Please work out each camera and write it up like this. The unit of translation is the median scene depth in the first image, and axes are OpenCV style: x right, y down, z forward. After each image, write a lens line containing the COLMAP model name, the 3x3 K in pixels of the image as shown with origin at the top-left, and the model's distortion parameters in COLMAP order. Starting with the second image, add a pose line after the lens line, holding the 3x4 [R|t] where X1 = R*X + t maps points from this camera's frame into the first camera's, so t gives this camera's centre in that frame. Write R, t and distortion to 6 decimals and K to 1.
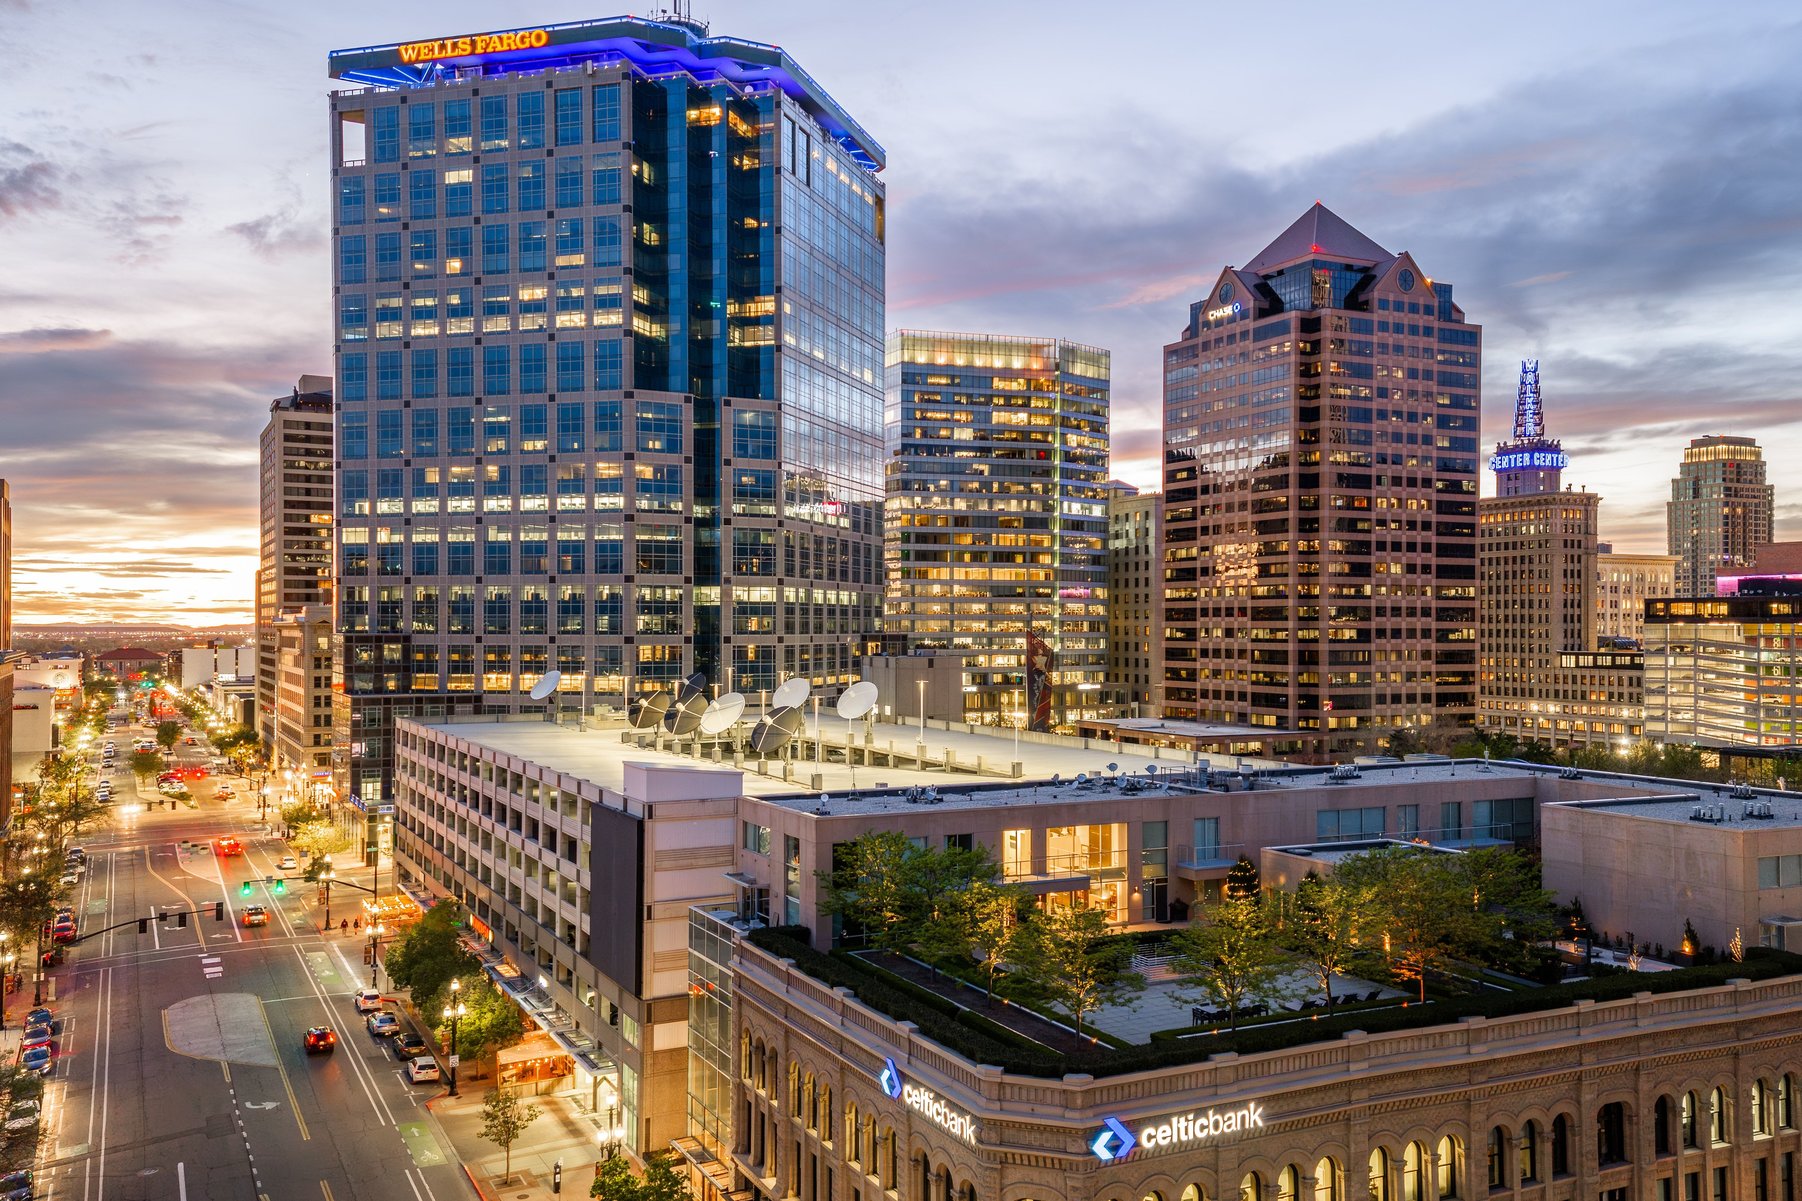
lens RADIAL K [[1469.4, 0, 903.1], [0, 1469.4, 621.4], [0, 0, 1]] dist [0.129348, -0.085434]
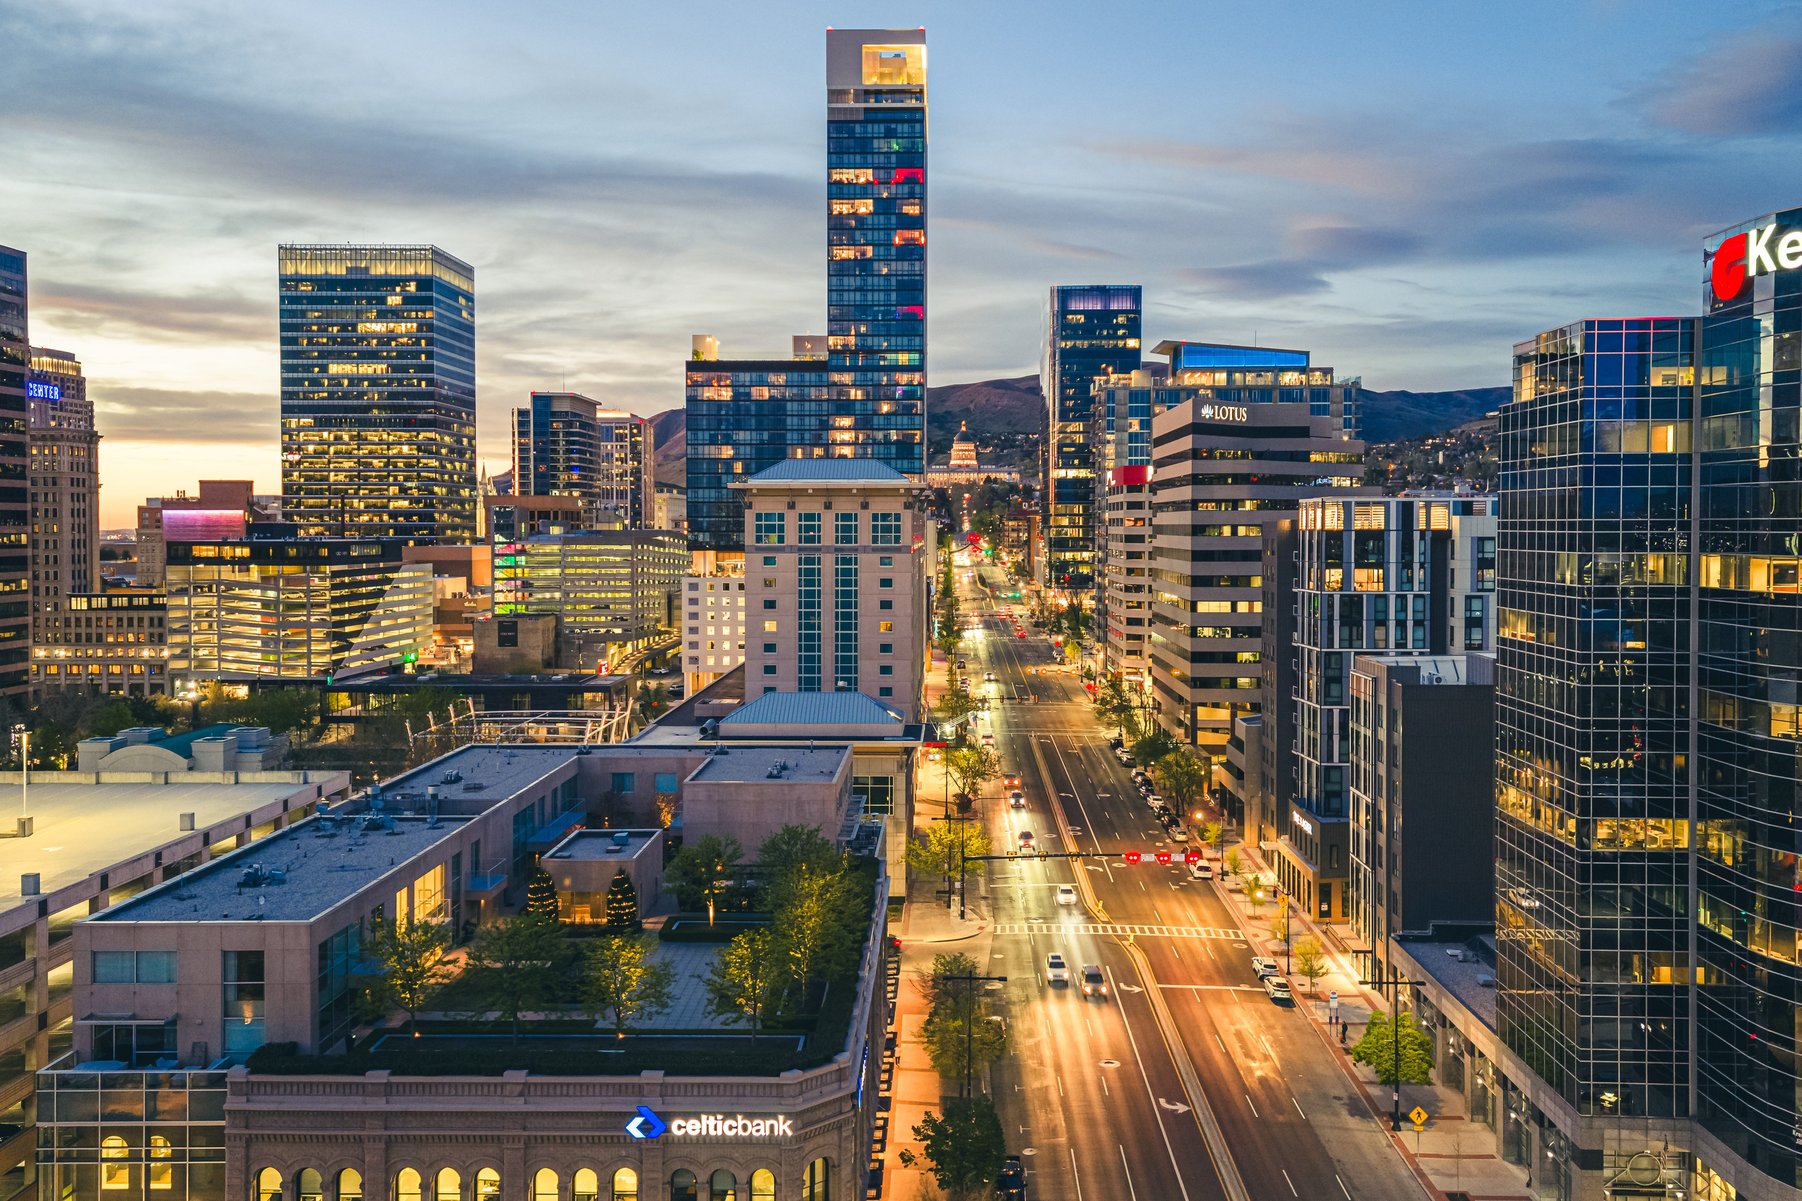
lens RADIAL K [[1529.5, 0, 888.8], [0, 1529.5, 569.1], [0, 0, 1]] dist [0.098989, -0.085084]
pose [[0.489193, -0.028553, 0.871708, -0.204418], [-0.001715, 0.999431, 0.033699, -0.034717], [-0.872174, -0.017980, 0.488865, 0.055584]]
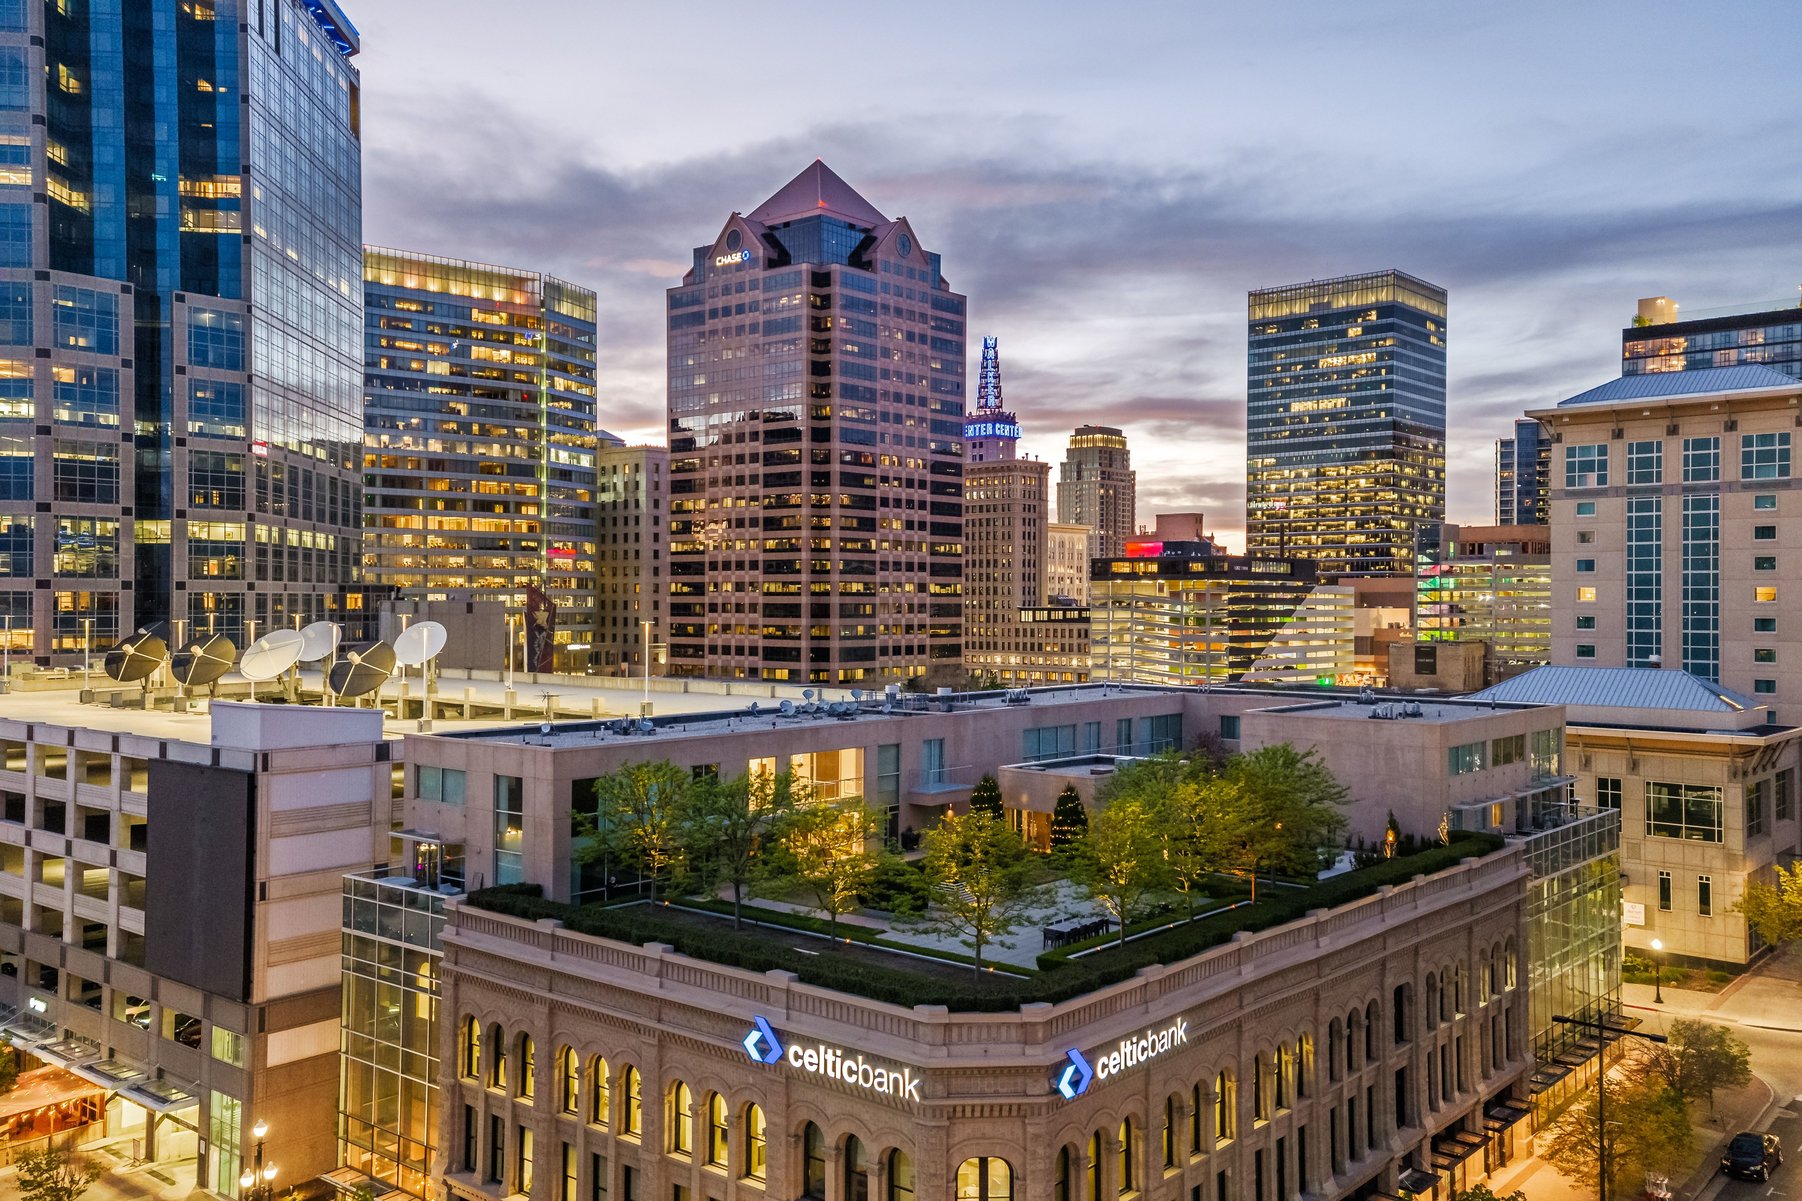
lens RADIAL K [[1487.2, 0, 905.4], [0, 1487.2, 594.1], [0, 0, 1]] dist [0.128501, -0.070236]
pose [[0.924522, 0.002730, 0.381119, -0.054446], [-0.002610, 0.999996, -0.000833, 0.013240], [-0.381120, -0.000225, 0.924526, 0.043534]]
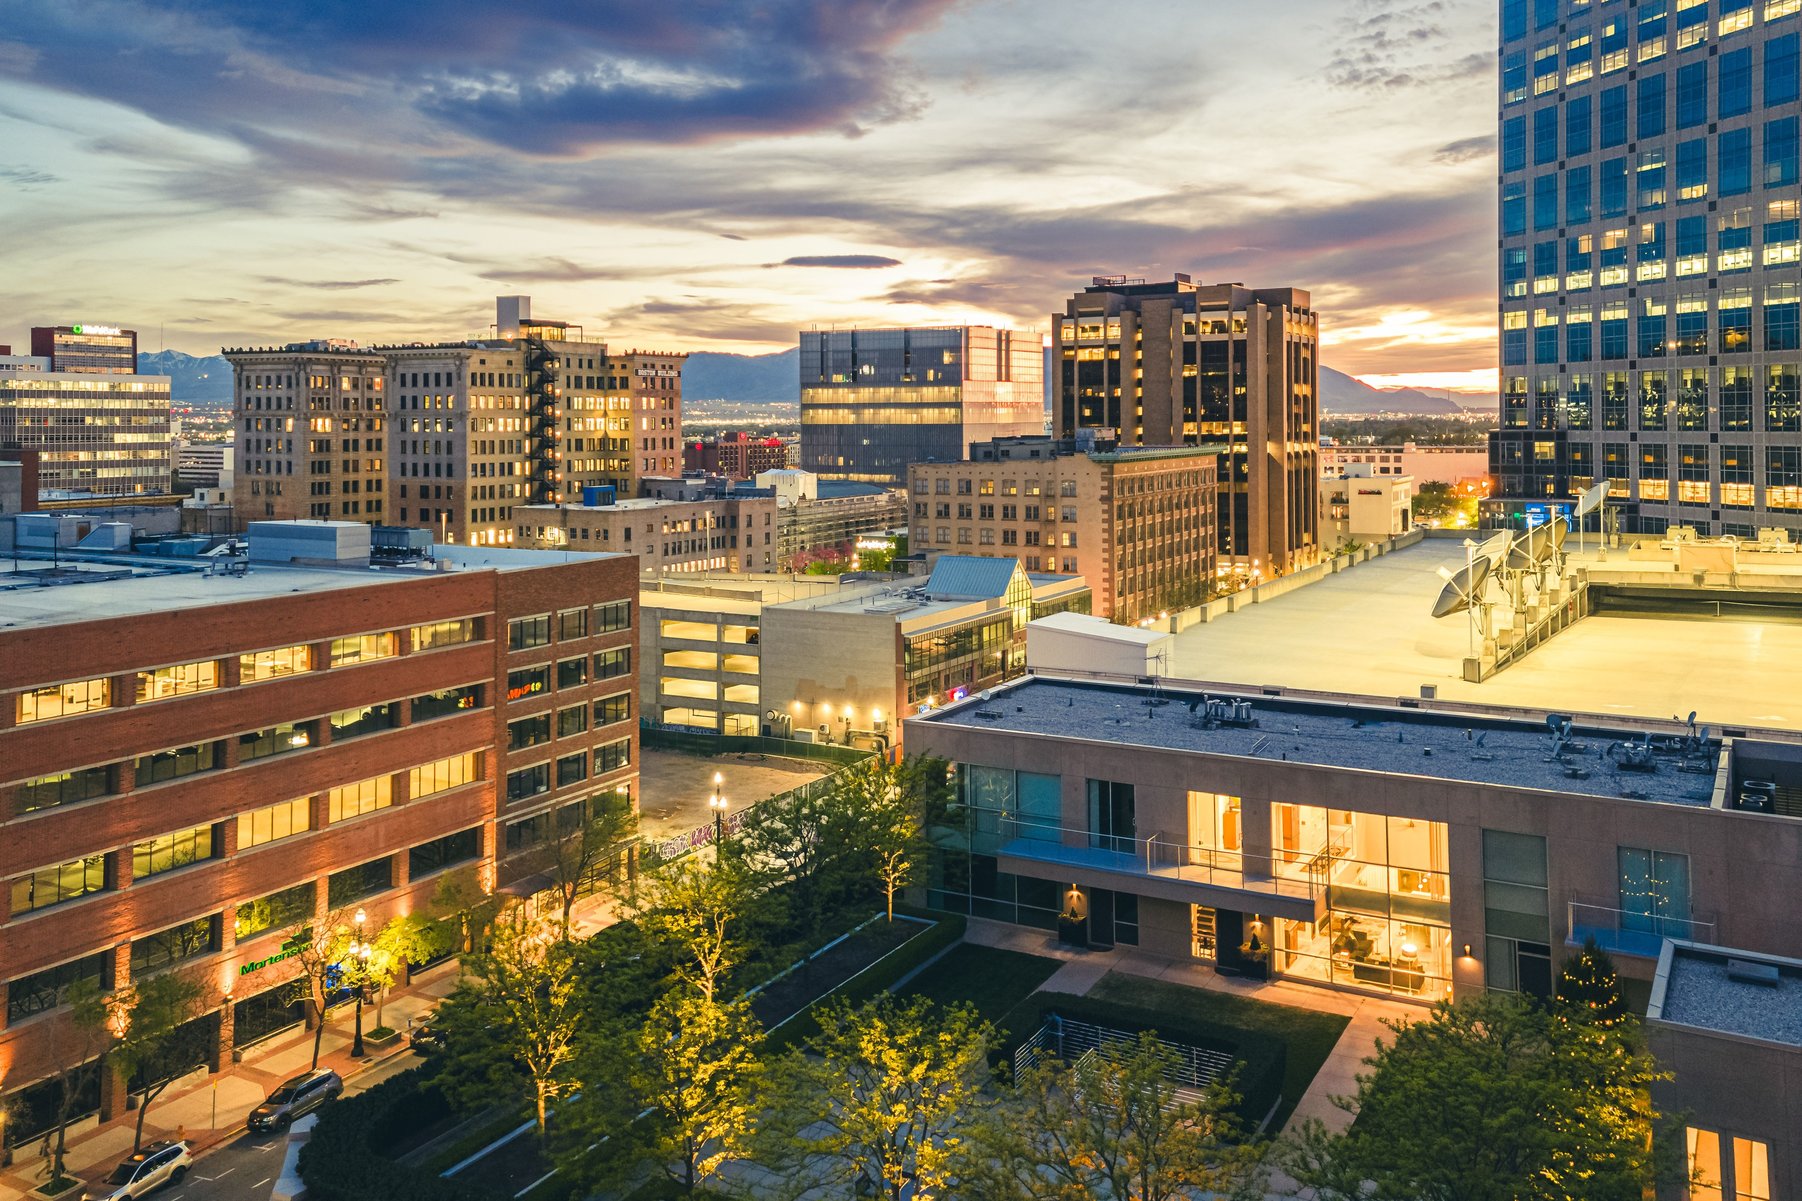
lens RADIAL K [[1499.5, 0, 903.4], [0, 1499.5, 412.4], [0, 0, 1]] dist [0.043330, 0.007162]
pose [[0.545533, -0.010566, -0.838023, 0.153719], [0.007735, 0.999941, -0.007572, 0.001112], [0.838053, -0.002352, 0.545583, 0.159825]]
